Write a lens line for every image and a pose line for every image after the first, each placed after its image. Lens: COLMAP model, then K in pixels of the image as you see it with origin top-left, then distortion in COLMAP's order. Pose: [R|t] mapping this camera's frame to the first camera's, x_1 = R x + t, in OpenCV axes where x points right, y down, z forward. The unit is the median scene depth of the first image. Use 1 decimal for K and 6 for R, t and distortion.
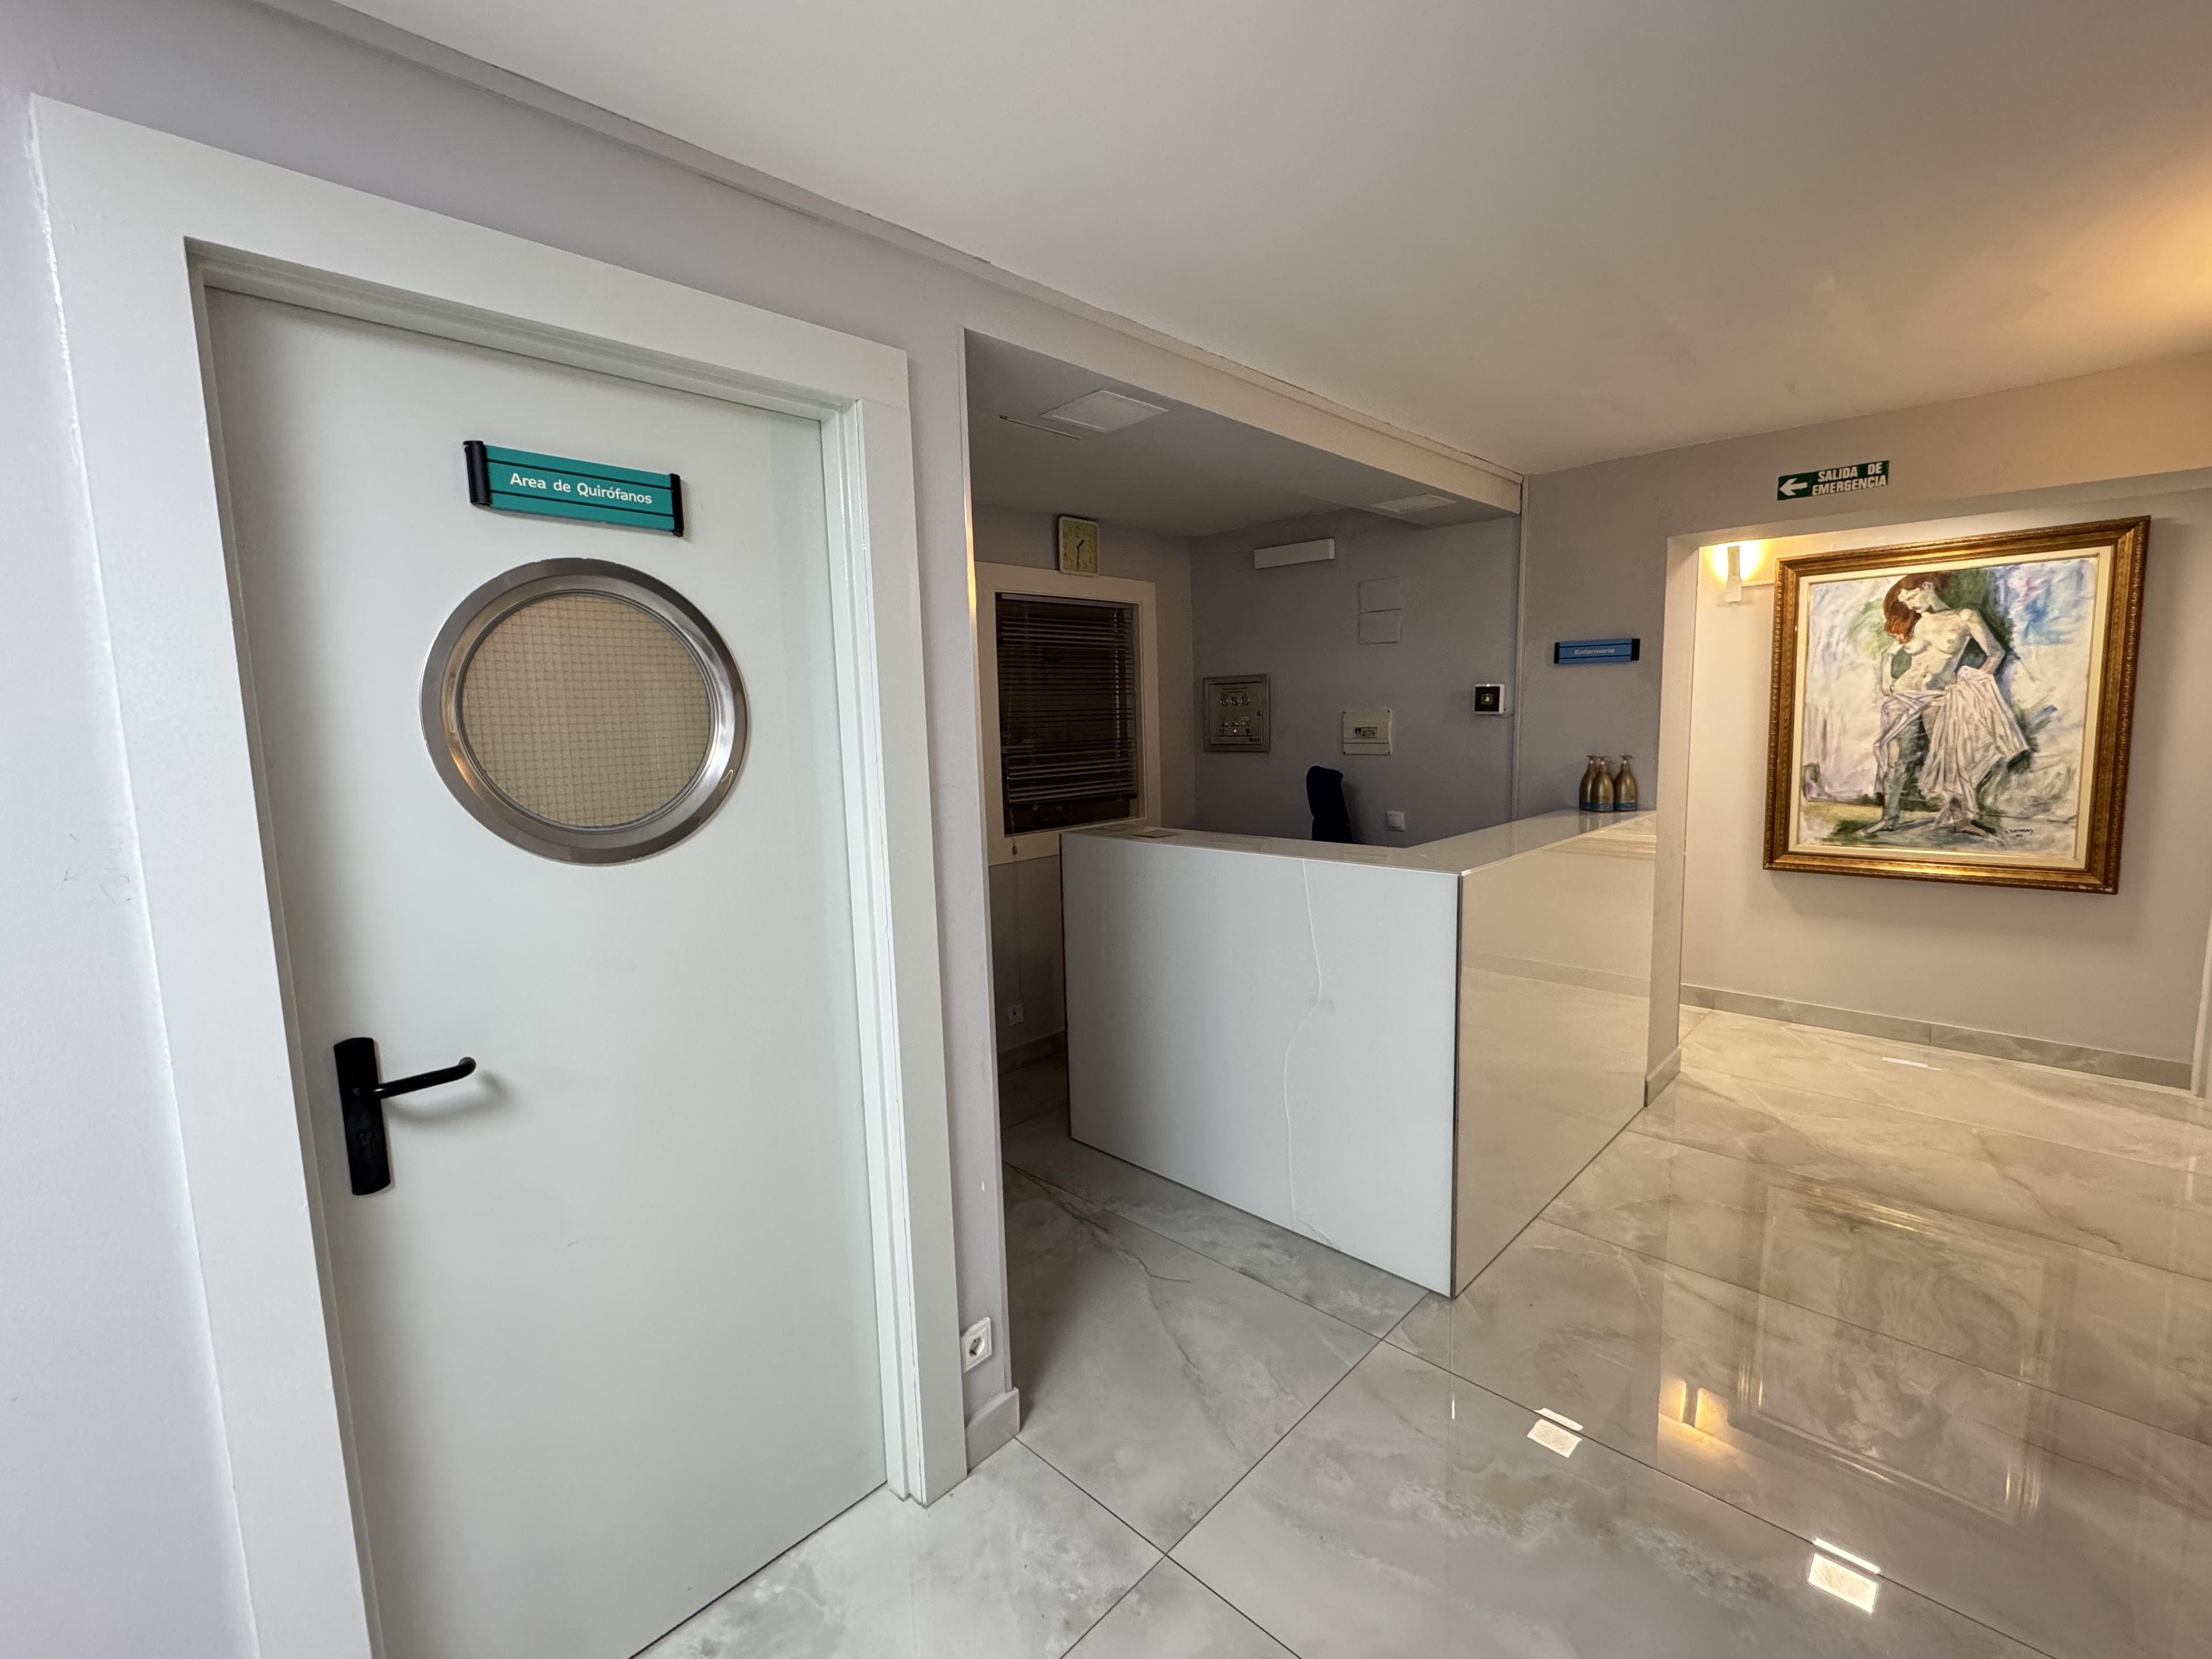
lens RADIAL K [[950.7, 0, 1092.2], [0, 950.7, 819.9], [0, 0, 1]] dist [-0.009620, -0.000573]
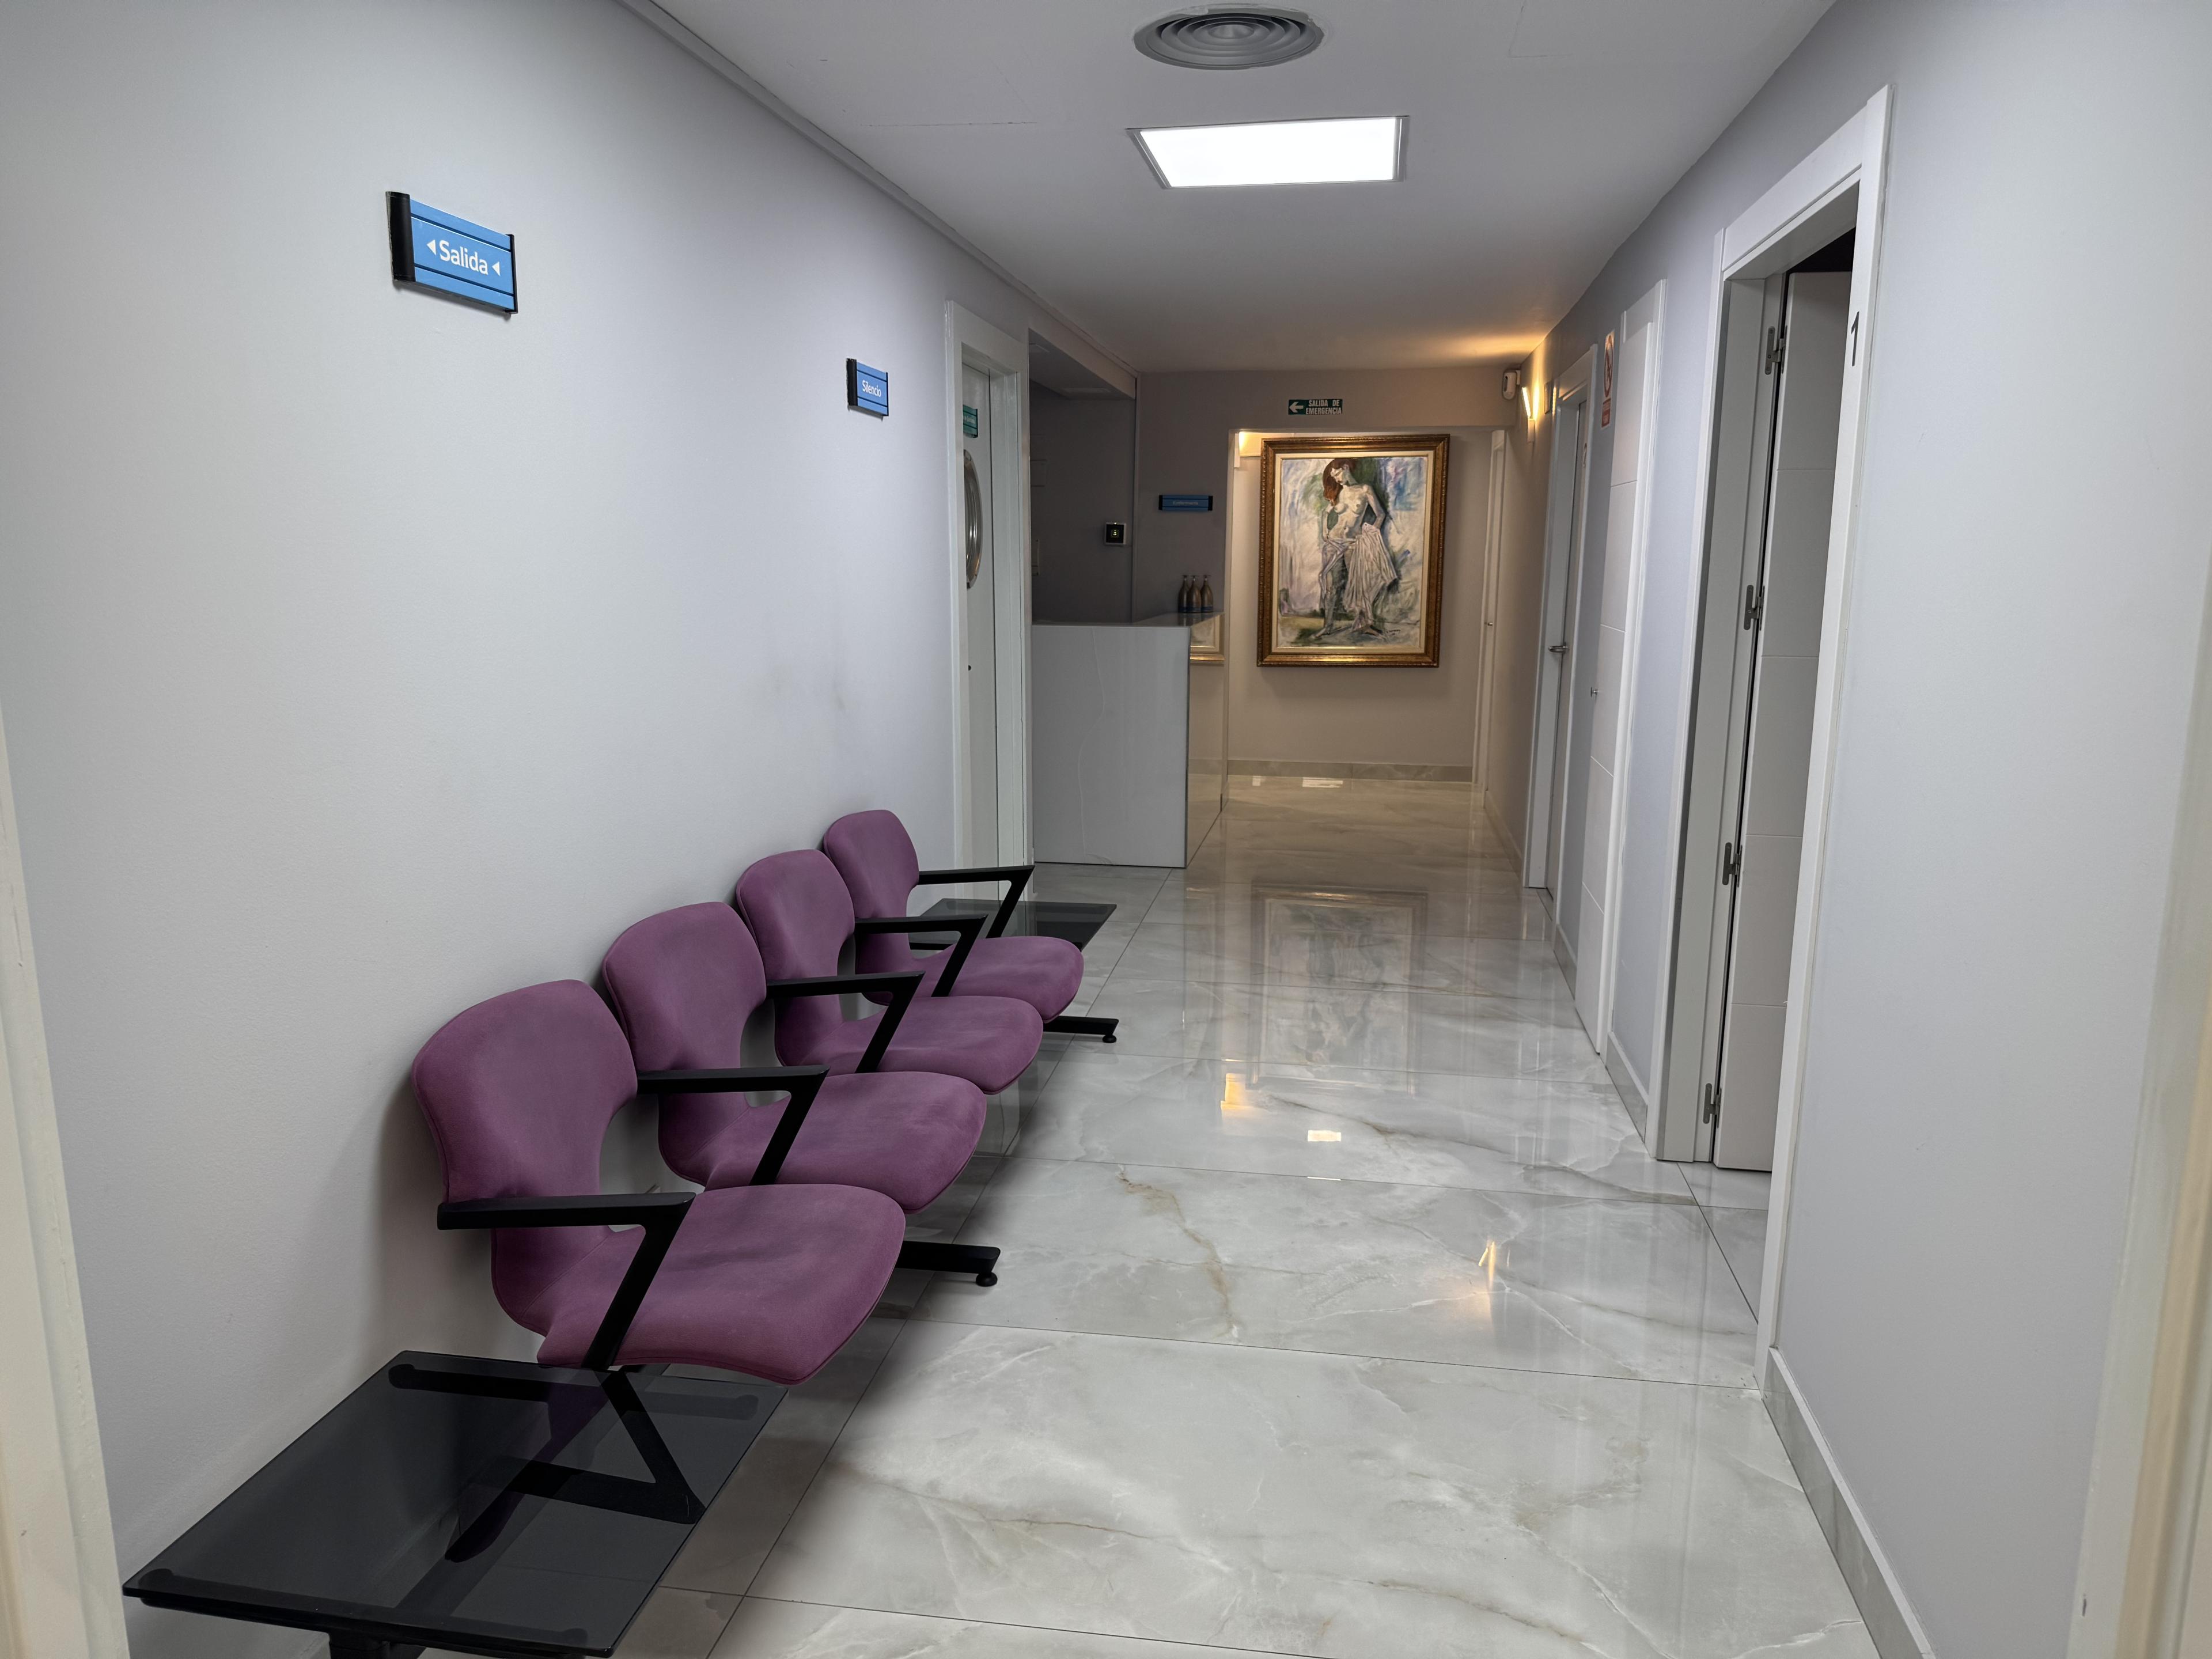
lens RADIAL K [[1535.7, 0, 1105.0], [0, 1535.7, 836.6], [0, 0, 1]] dist [0.086600, 0.000356]
pose [[0.812694, -0.075051, 0.577837, -0.897997], [0.037343, 0.996340, 0.076887, 0.134936], [-0.581492, -0.040907, 0.812523, -0.806236]]
